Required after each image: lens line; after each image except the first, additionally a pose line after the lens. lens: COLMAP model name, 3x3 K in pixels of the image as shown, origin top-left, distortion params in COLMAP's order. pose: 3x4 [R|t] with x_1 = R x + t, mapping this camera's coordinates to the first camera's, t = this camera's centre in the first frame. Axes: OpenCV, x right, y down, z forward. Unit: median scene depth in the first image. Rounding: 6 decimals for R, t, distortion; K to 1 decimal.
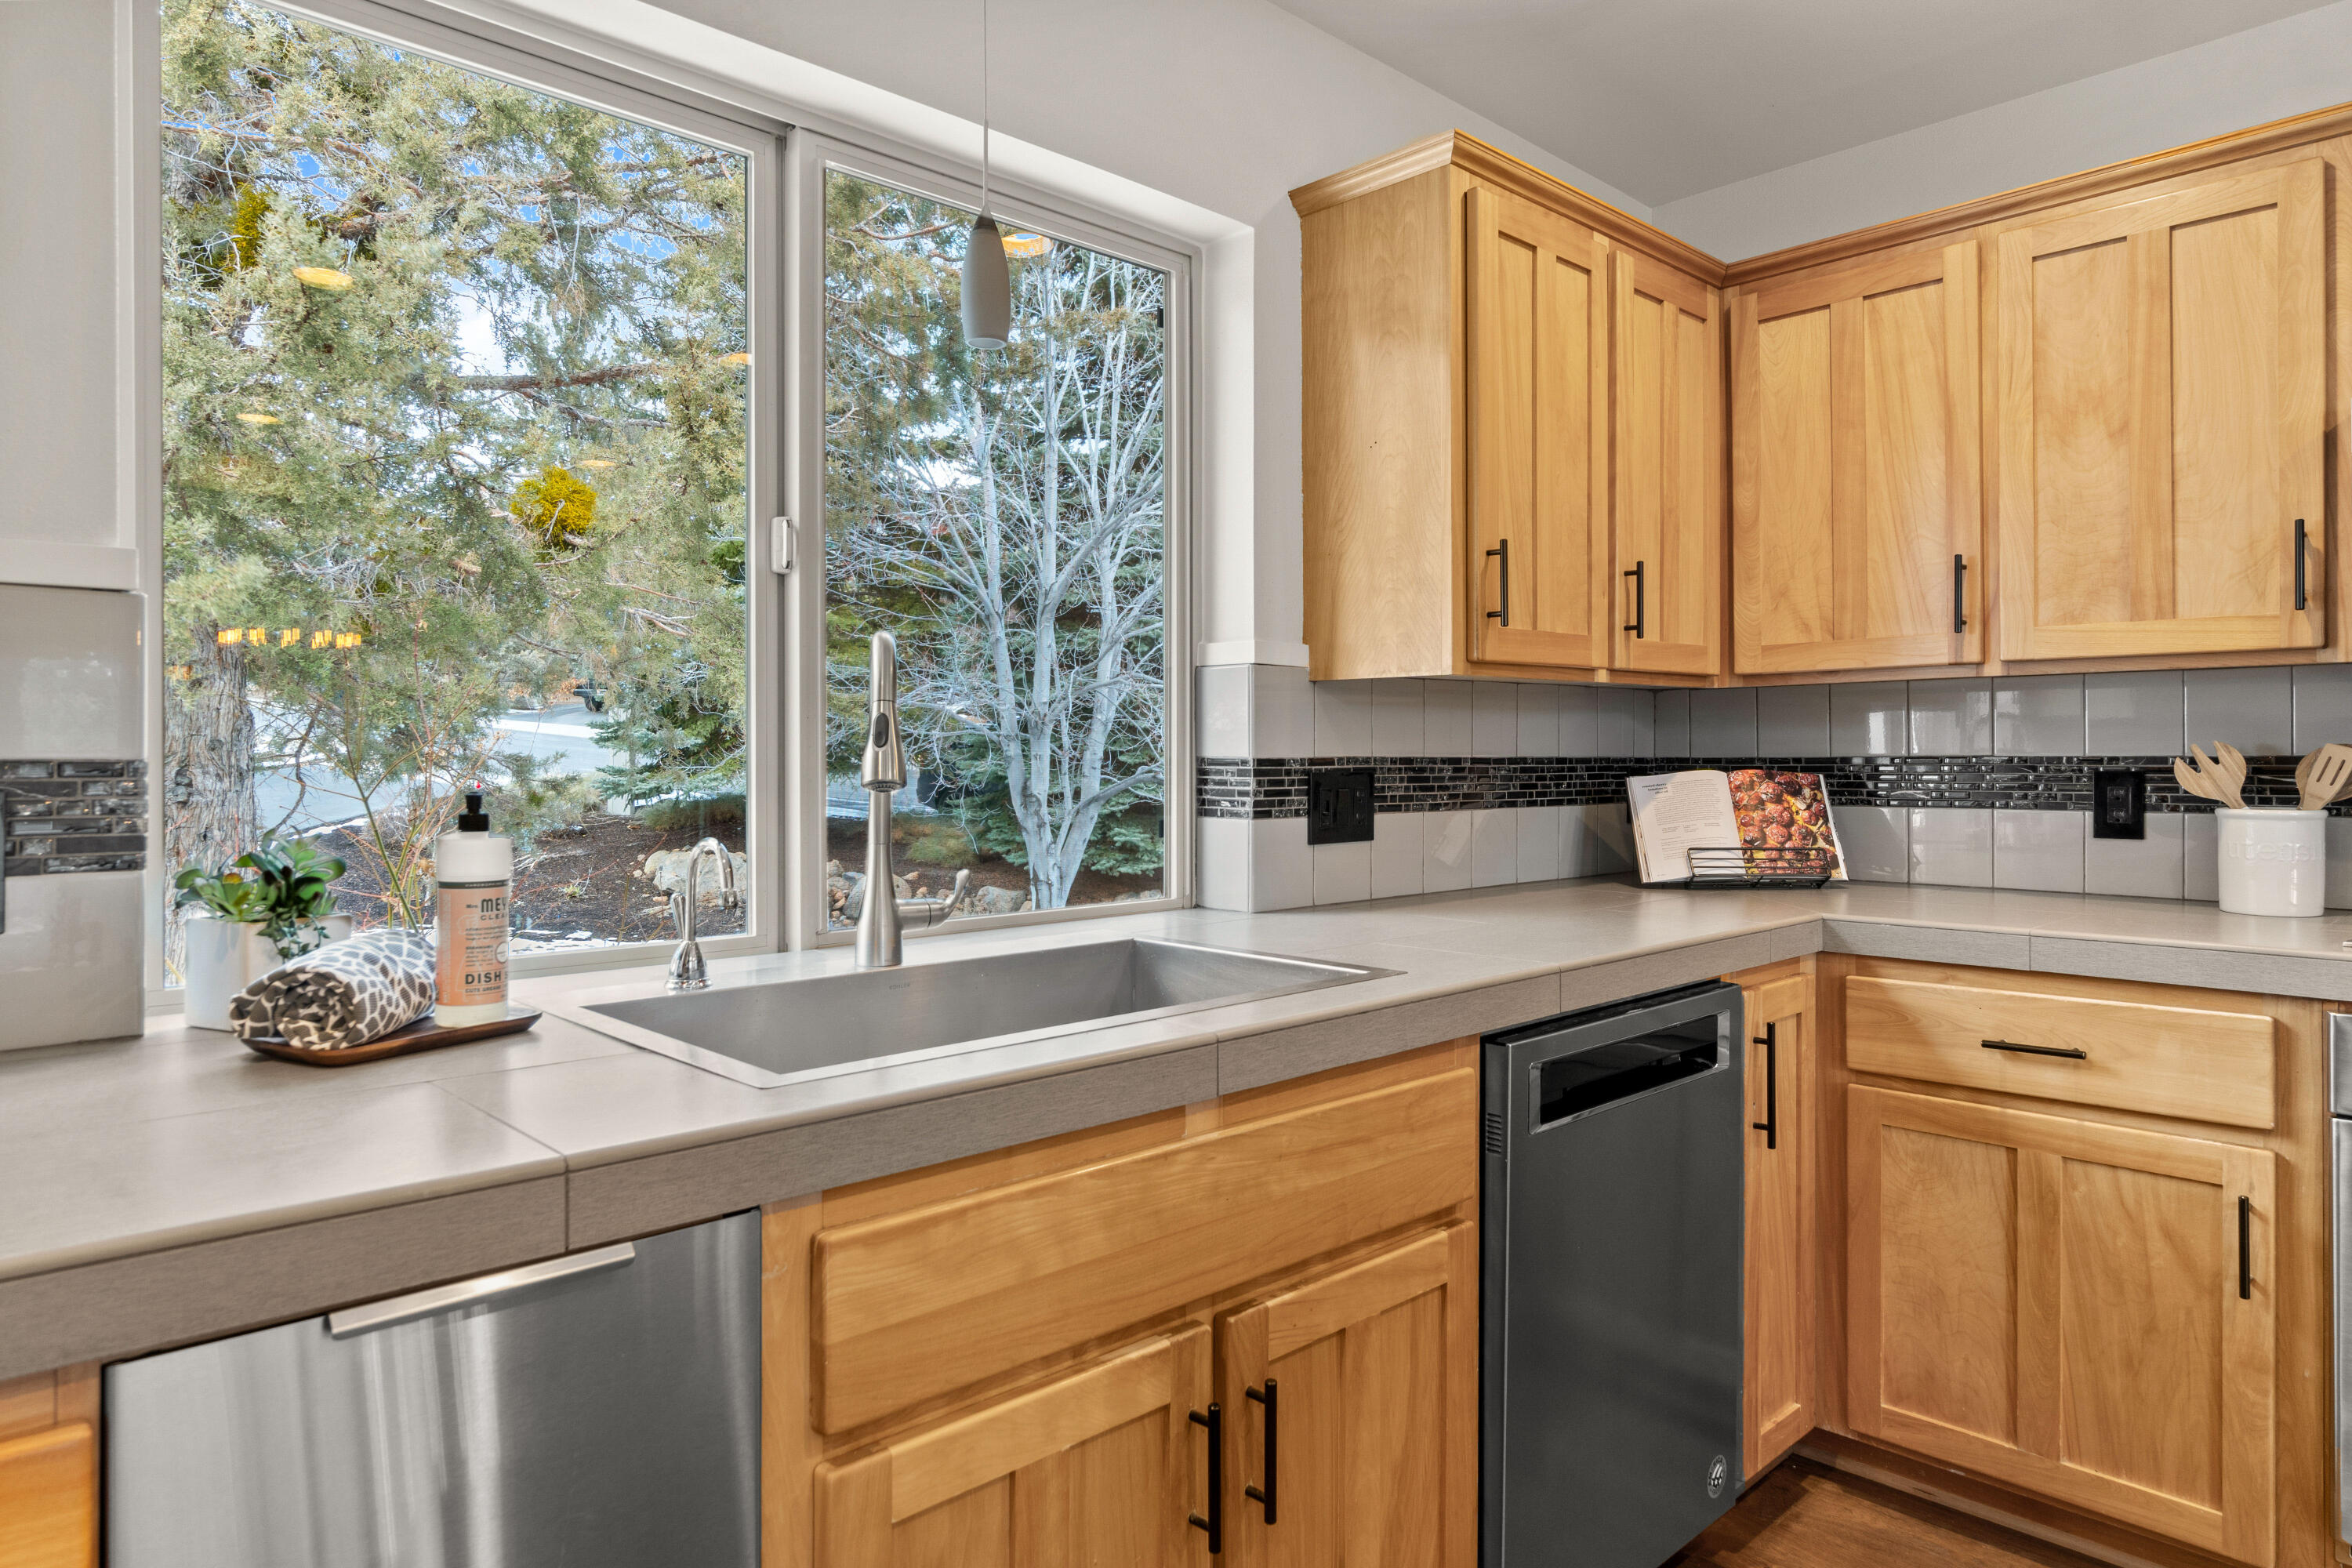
lens RADIAL K [[1419.1, 0, 1202.9], [0, 1419.1, 752.1], [0, 0, 1]] dist [-0.000536, -0.001109]
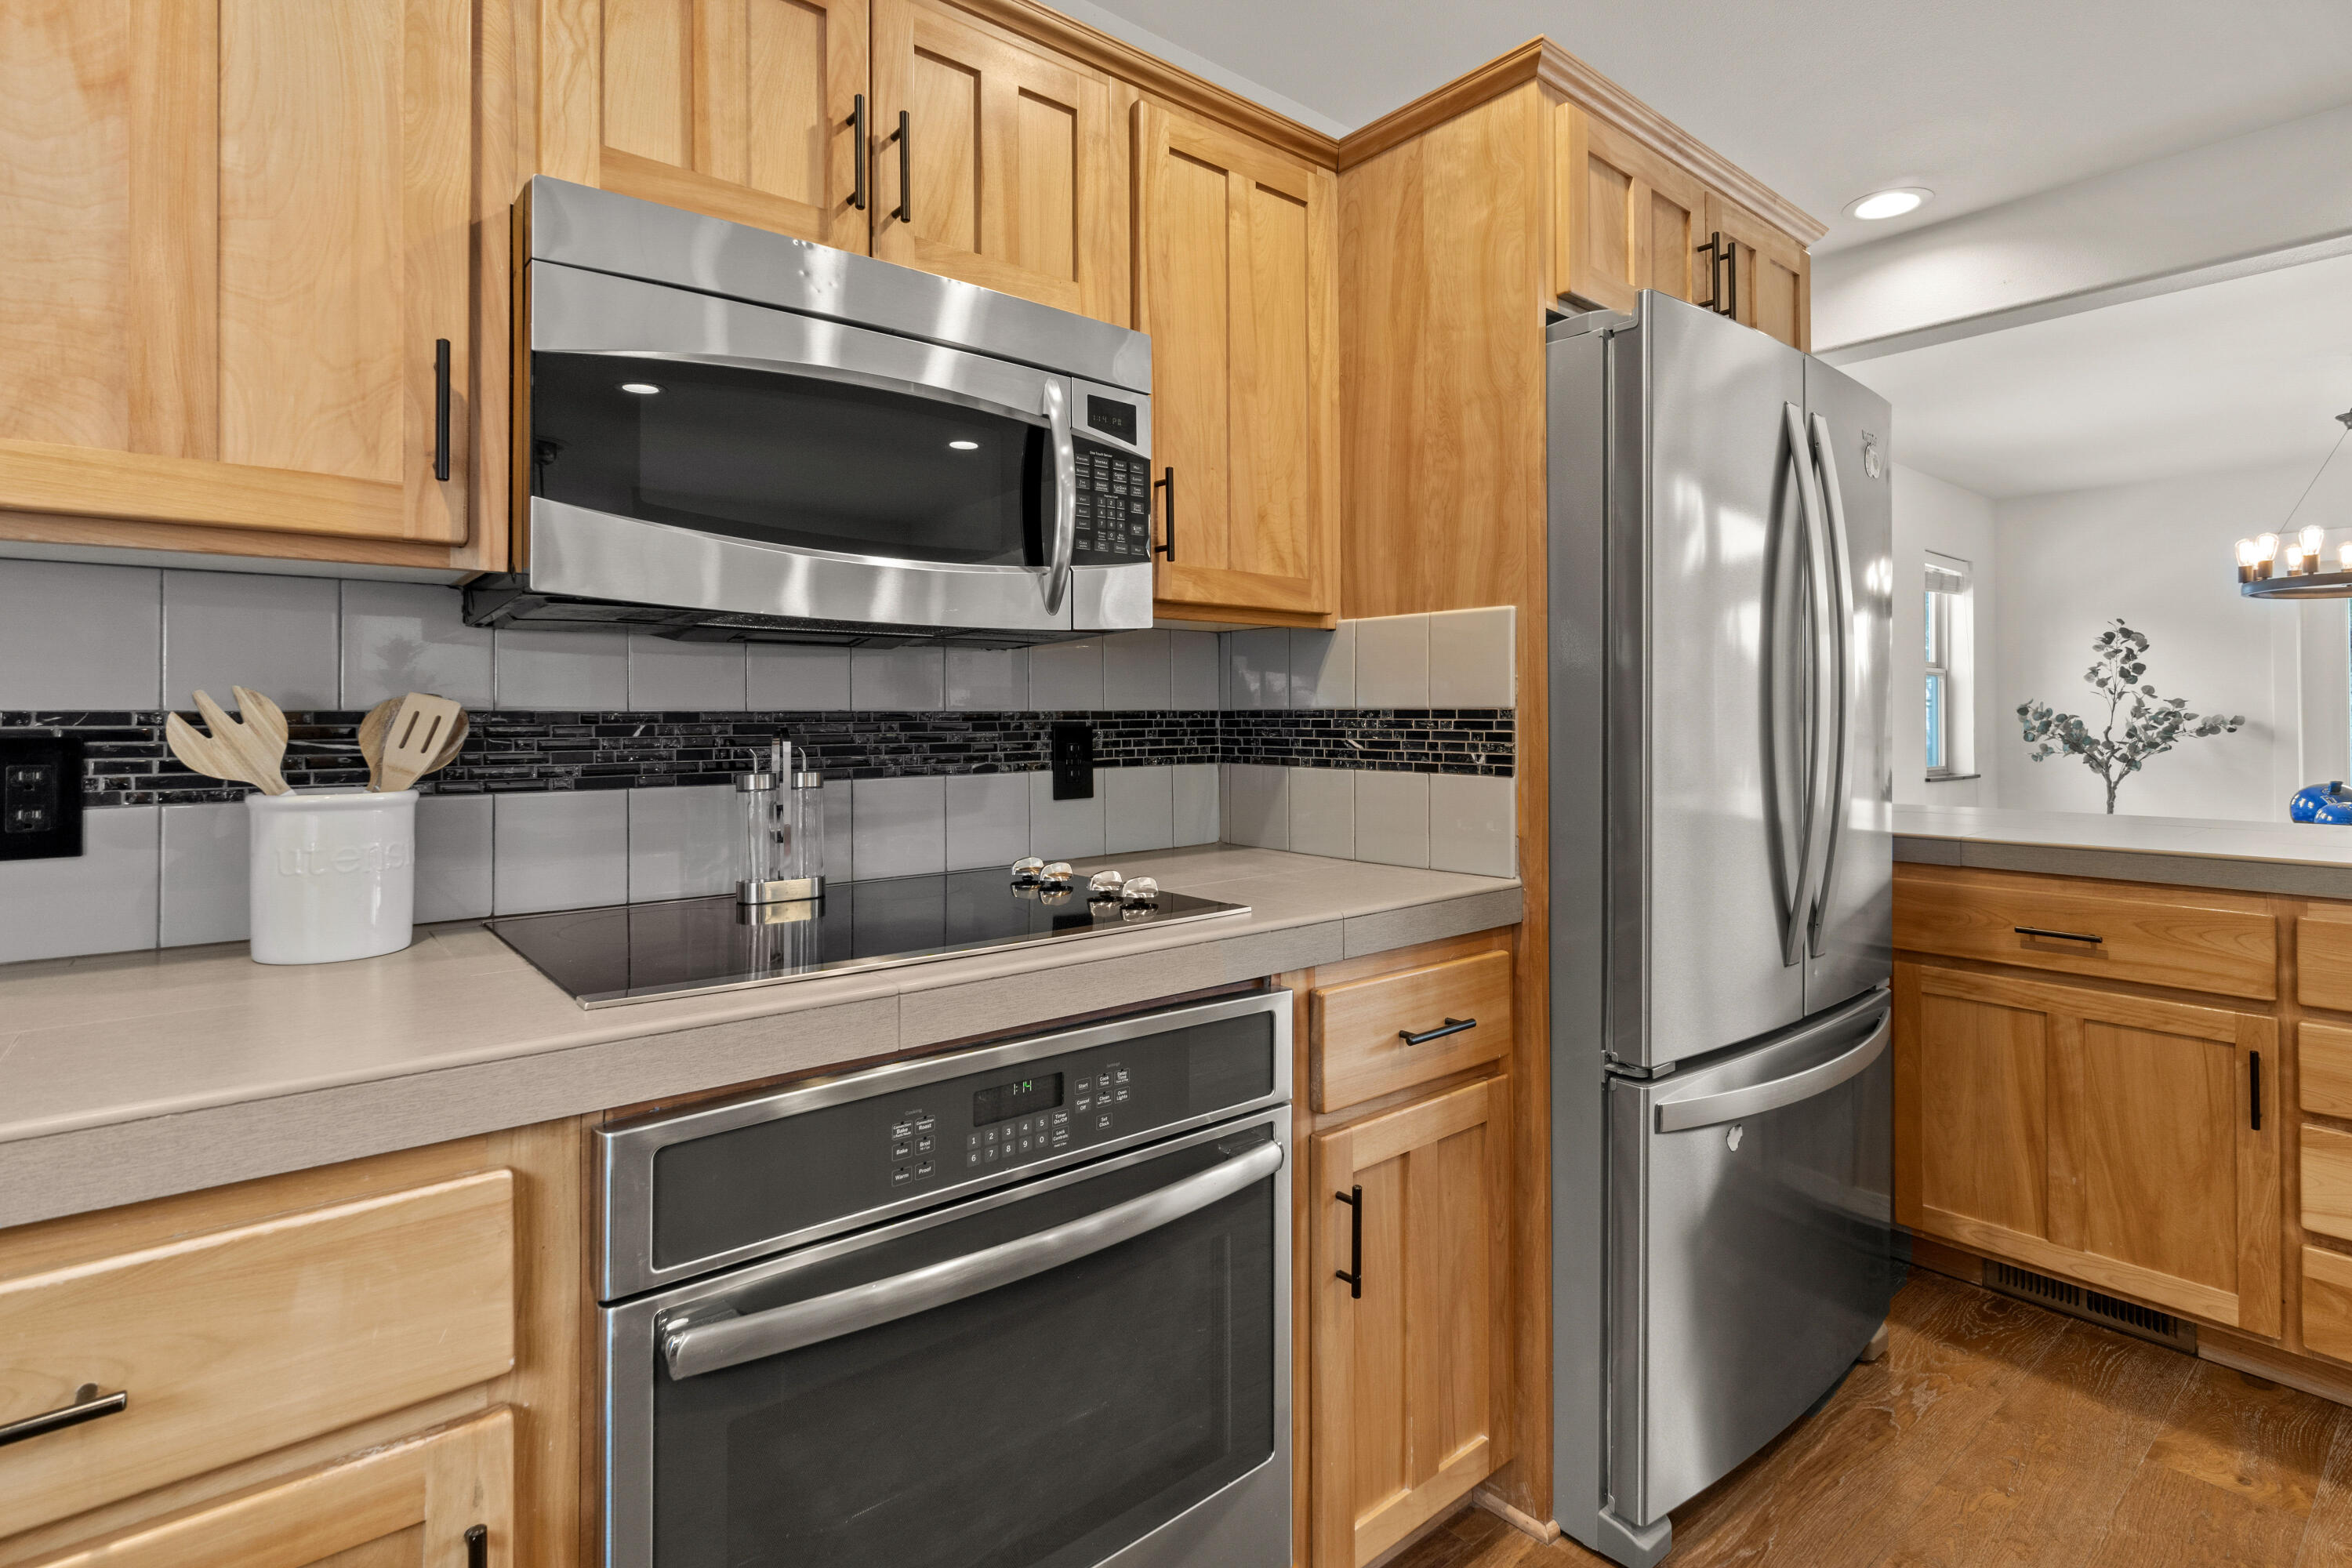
lens RADIAL K [[1143.6, 0, 1168.2], [0, 1143.6, 704.6], [0, 0, 1]] dist [0.000332, -0.000241]
pose [[0.086010, 0.014580, 0.996188, 0.269310], [-0.000142, 0.999893, -0.014622, 0.007948], [-0.996294, 0.001117, 0.086003, 0.586769]]
